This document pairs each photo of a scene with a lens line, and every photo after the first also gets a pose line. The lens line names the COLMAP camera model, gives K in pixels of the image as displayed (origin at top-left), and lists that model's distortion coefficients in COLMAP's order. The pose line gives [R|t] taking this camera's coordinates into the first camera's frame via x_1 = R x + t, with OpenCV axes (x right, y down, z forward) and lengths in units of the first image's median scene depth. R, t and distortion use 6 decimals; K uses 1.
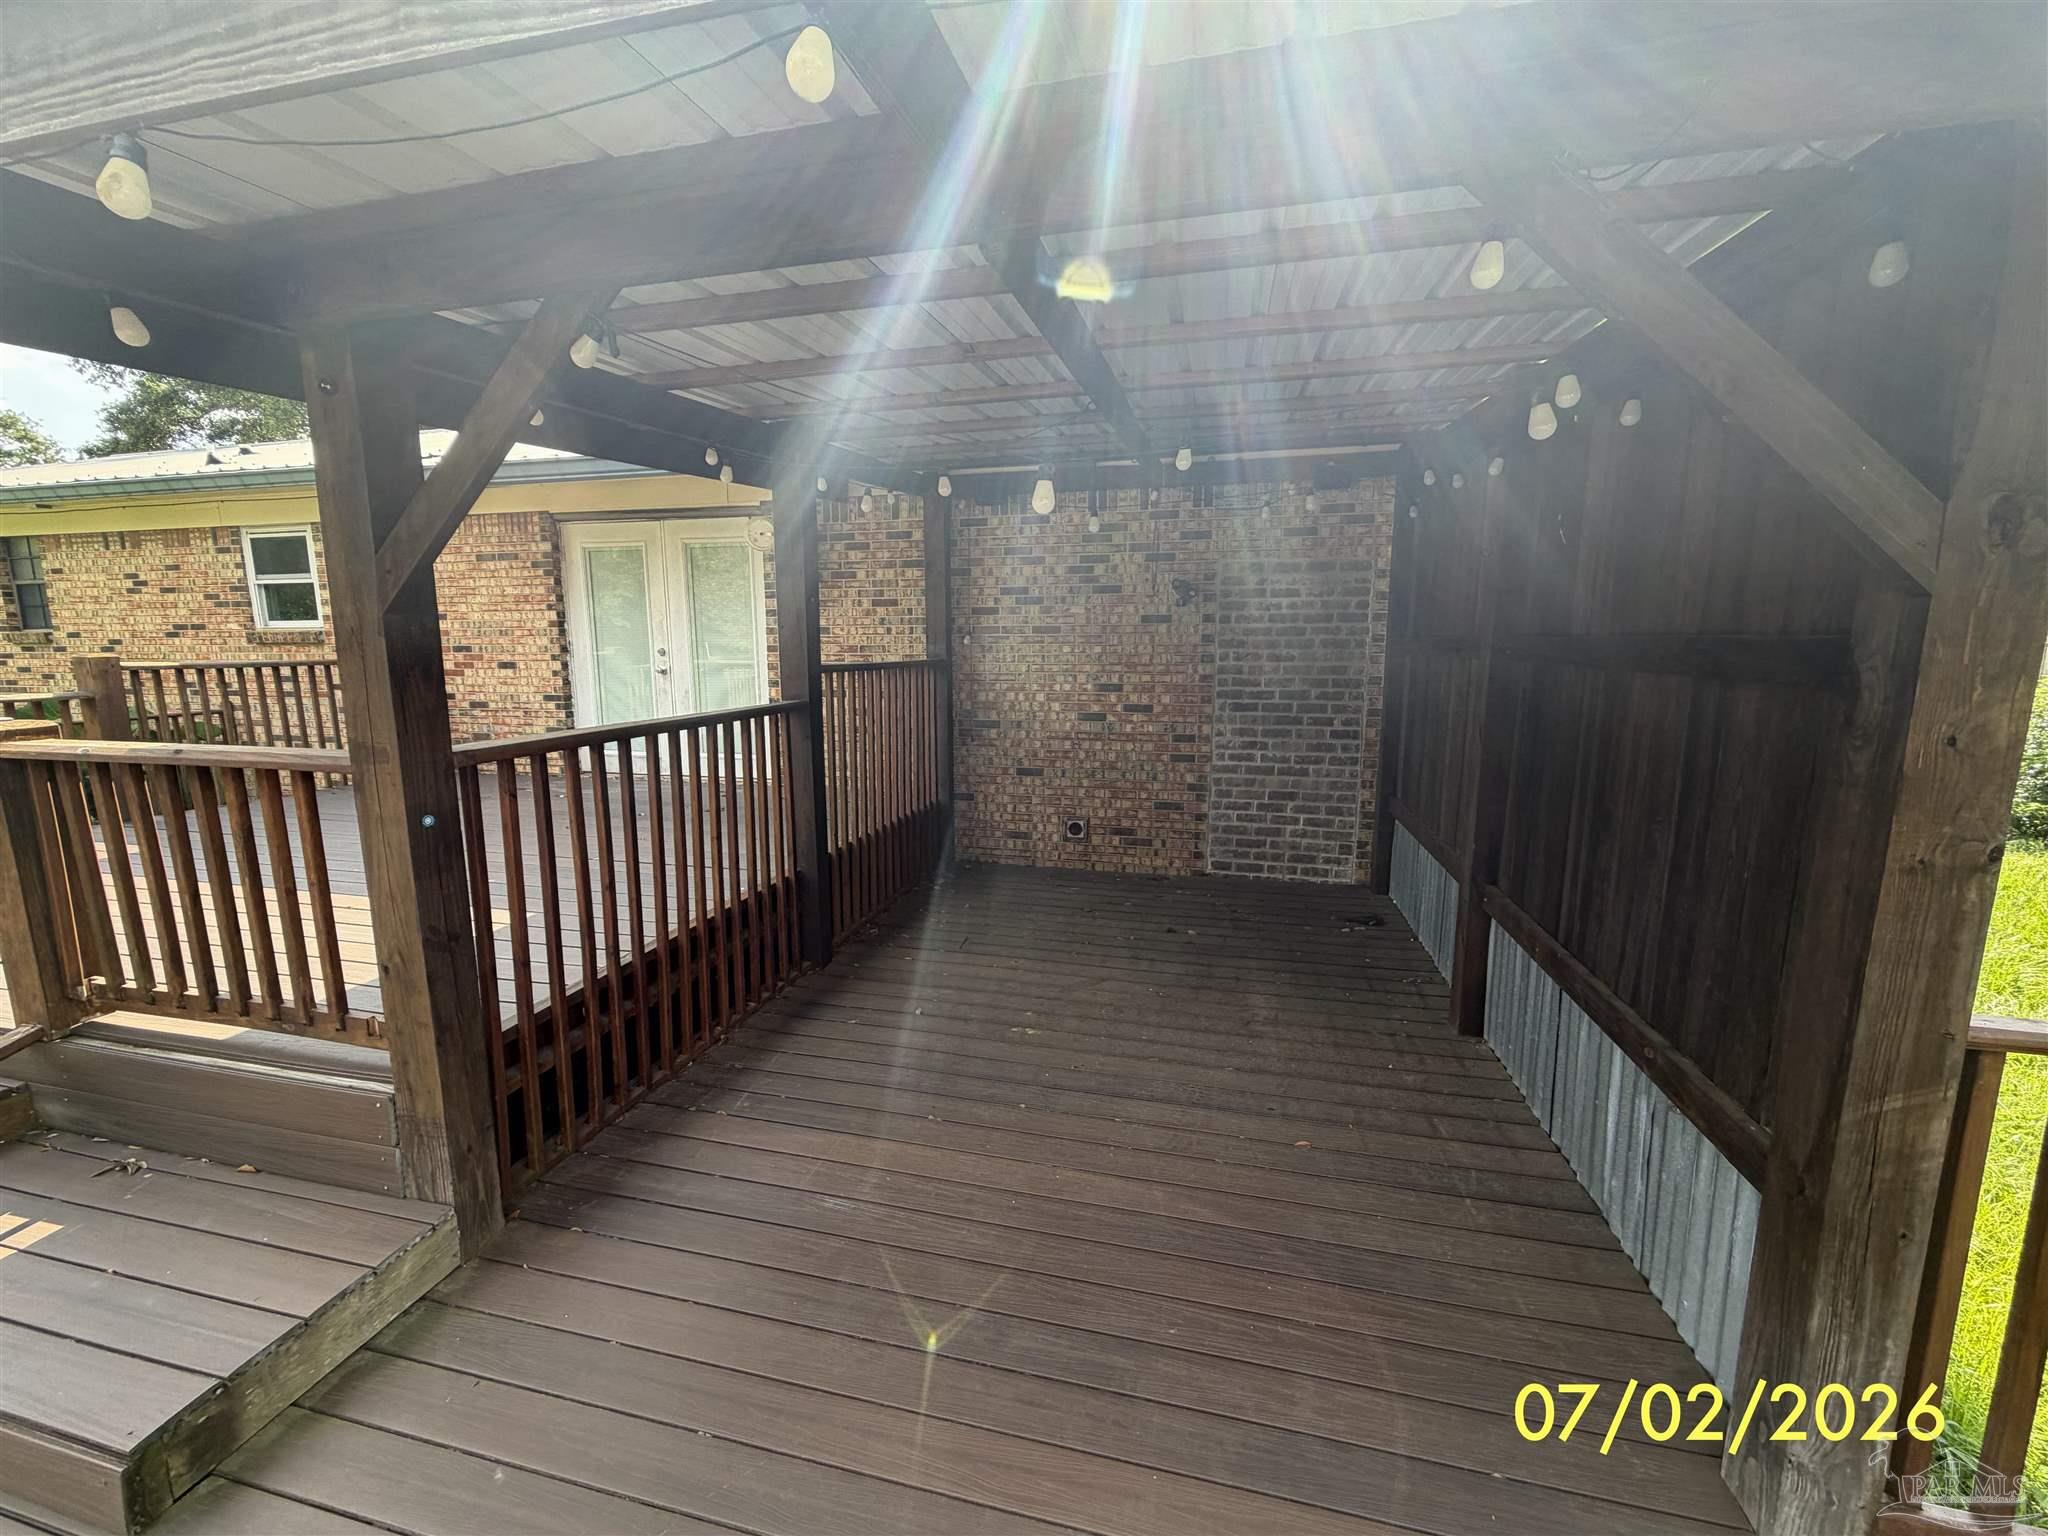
lens RADIAL K [[820.0, 0, 1016.1], [0, 820.0, 775.3], [0, 0, 1]] dist [0.000950, 0.000790]
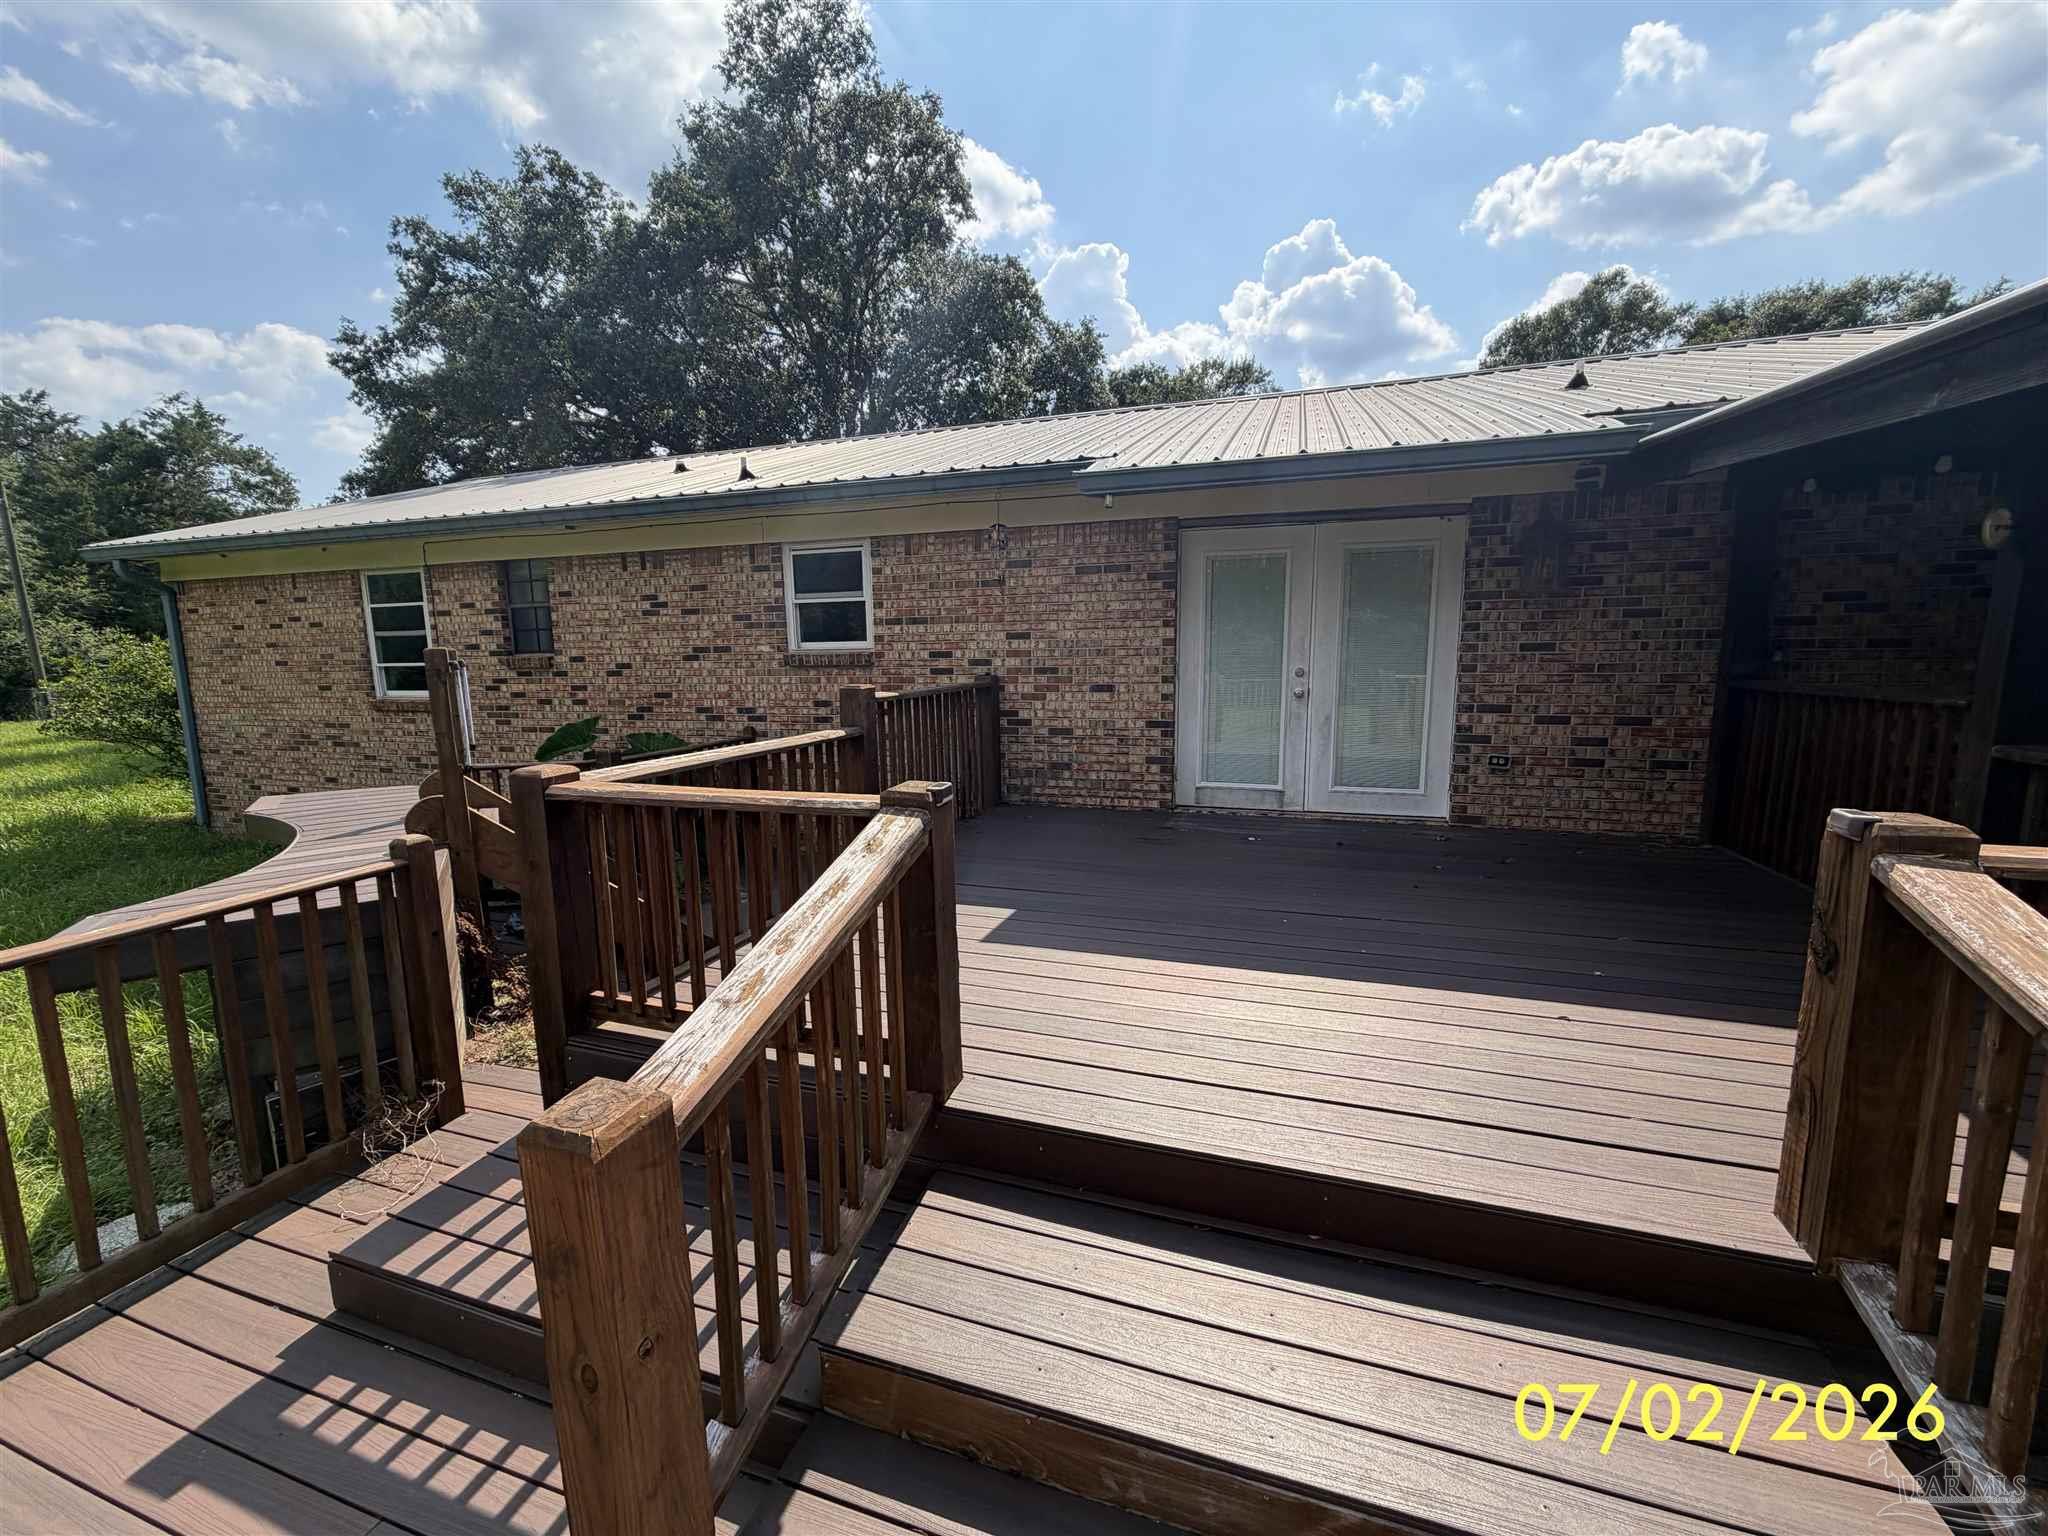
lens RADIAL K [[820.0, 0, 1017.9], [0, 820.0, 773.6], [0, 0, 1]] dist [0.000950, 0.000790]
pose [[0.996353, 0.000729, -0.085324, -0.623572], [-0.001437, 0.999965, -0.008231, -0.032018], [0.085315, 0.008324, 0.996319, 0.089986]]
